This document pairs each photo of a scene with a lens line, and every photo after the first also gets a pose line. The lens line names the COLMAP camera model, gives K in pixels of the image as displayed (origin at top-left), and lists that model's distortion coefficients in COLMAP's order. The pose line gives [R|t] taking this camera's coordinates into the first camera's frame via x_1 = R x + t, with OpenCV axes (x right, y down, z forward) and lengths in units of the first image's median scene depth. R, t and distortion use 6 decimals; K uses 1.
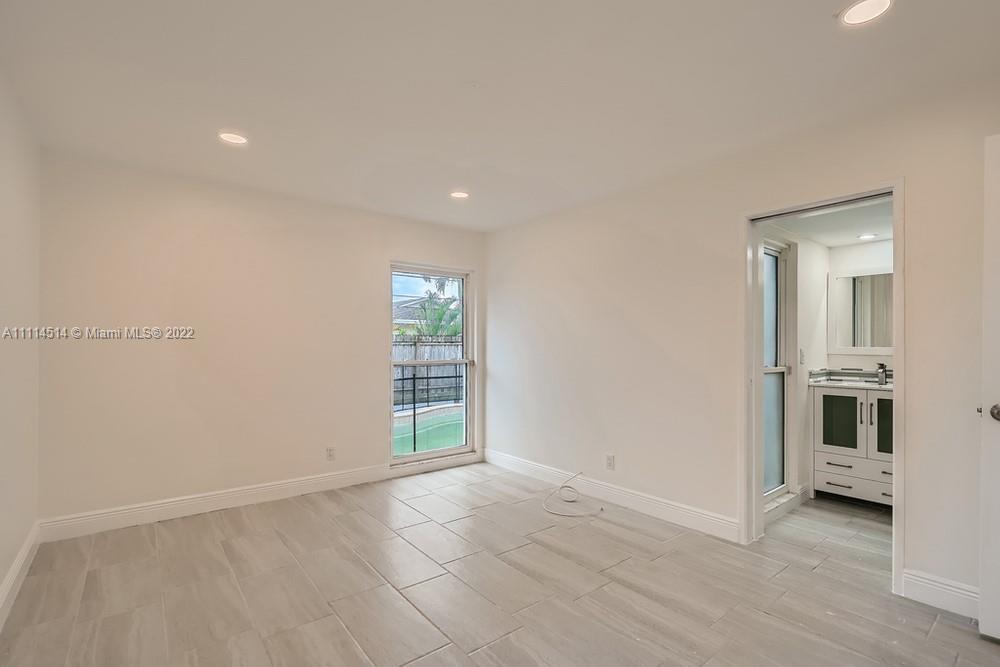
lens RADIAL K [[464.3, 0, 502.7], [0, 464.3, 348.7], [0, 0, 1]] dist [-0.001099, 0.000026]
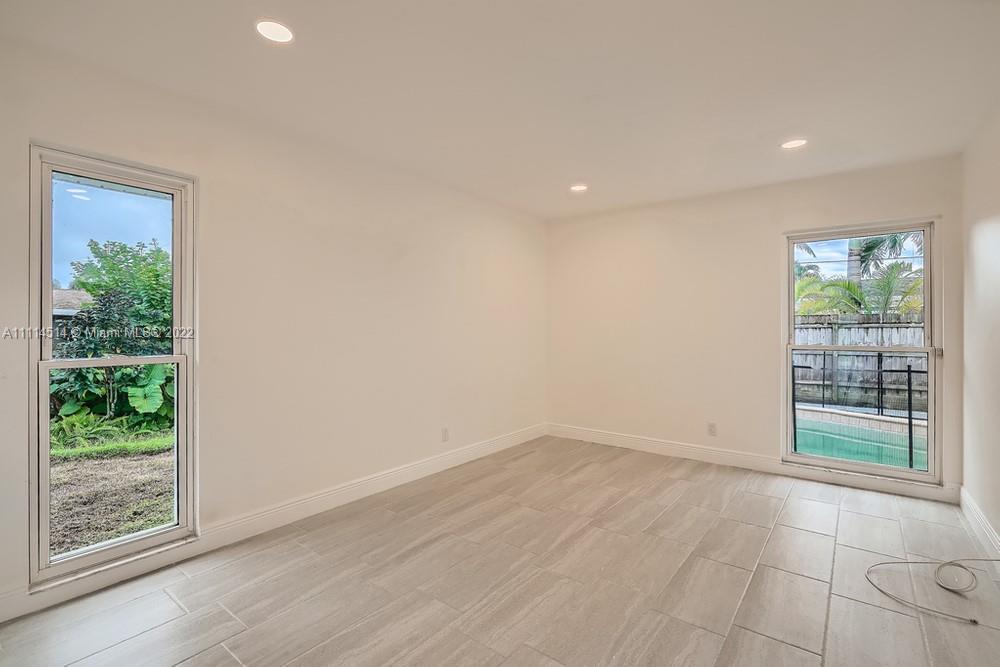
lens RADIAL K [[454.3, 0, 500.3], [0, 454.3, 336.0], [0, 0, 1]] dist [-0.001739, -0.000056]
pose [[0.233250, 0.013713, -0.972320, 0.514814], [-0.002678, 0.999906, 0.013460, -0.001005], [0.972413, -0.000535, 0.233265, 0.277615]]
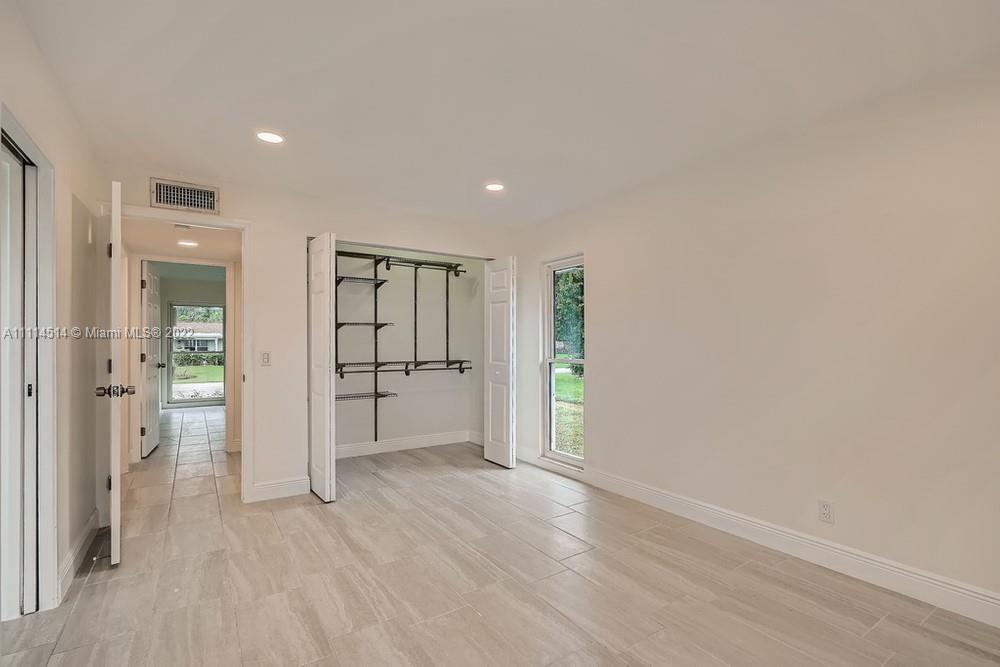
lens RADIAL K [[454.3, 0, 500.3], [0, 454.3, 336.0], [0, 0, 1]] dist [-0.001739, -0.000056]
pose [[-0.996461, 0.000091, 0.084061, -0.069631], [-0.001181, 0.999886, -0.015083, -0.003161], [-0.084053, -0.015129, -0.996346, 1.039360]]
